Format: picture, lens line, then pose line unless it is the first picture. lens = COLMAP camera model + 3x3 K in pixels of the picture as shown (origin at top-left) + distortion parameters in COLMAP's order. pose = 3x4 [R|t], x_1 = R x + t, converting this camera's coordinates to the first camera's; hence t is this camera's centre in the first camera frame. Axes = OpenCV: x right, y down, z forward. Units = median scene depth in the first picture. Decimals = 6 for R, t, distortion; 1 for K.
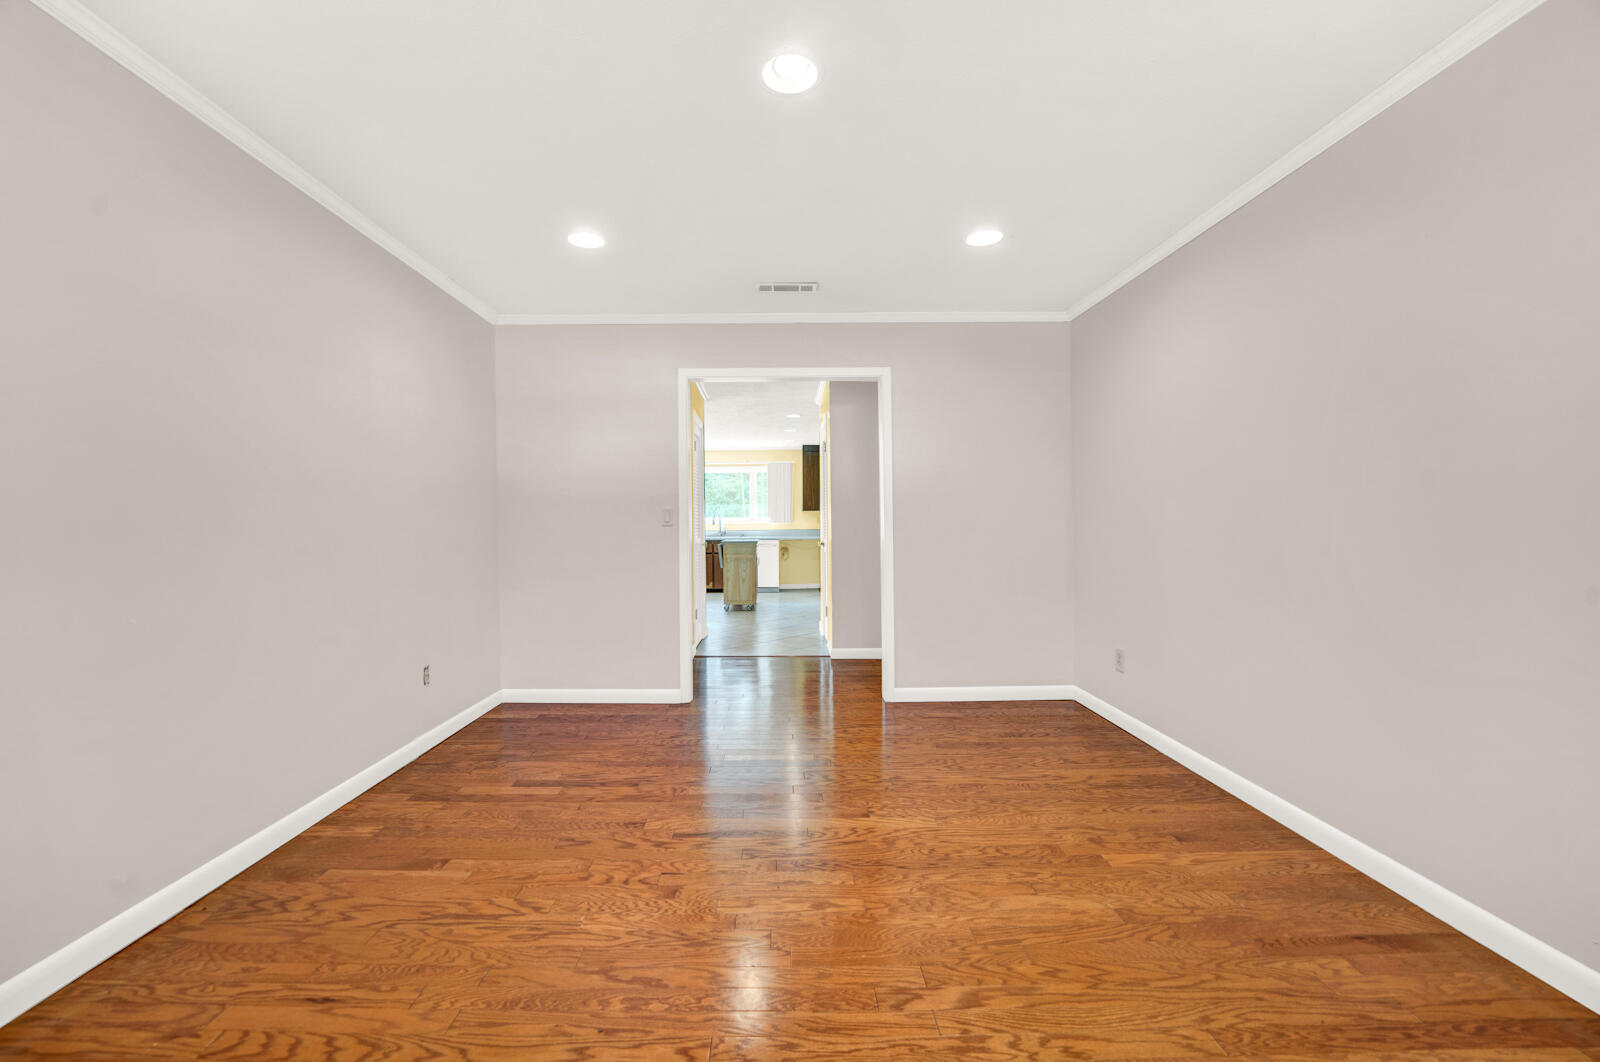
lens RADIAL K [[645.5, 0, 795.6], [0, 645.5, 528.7], [0, 0, 1]] dist [-0.003047, 0.000392]
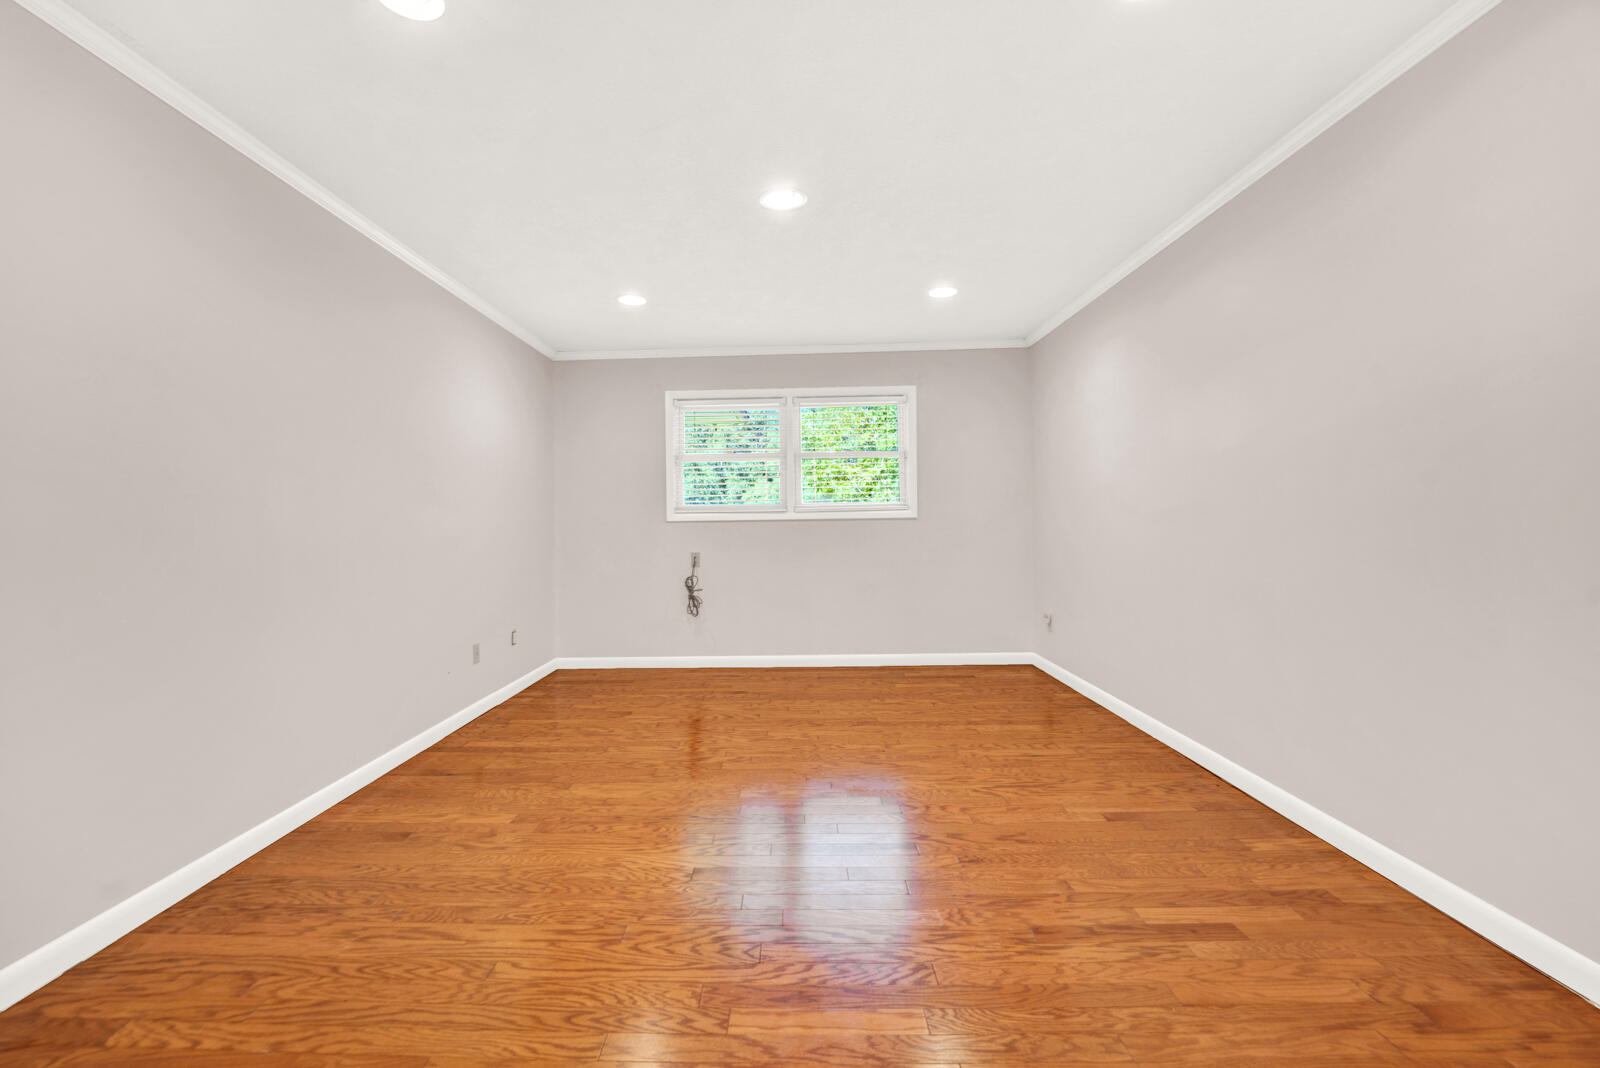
lens RADIAL K [[640.3, 0, 797.6], [0, 640.3, 528.7], [0, 0, 1]] dist [-0.017141, -0.000097]
pose [[-0.999535, 0.021820, 0.021296, -0.051516], [0.022282, 0.999517, 0.021675, -0.007371], [-0.020812, 0.022140, -0.999538, 2.034313]]
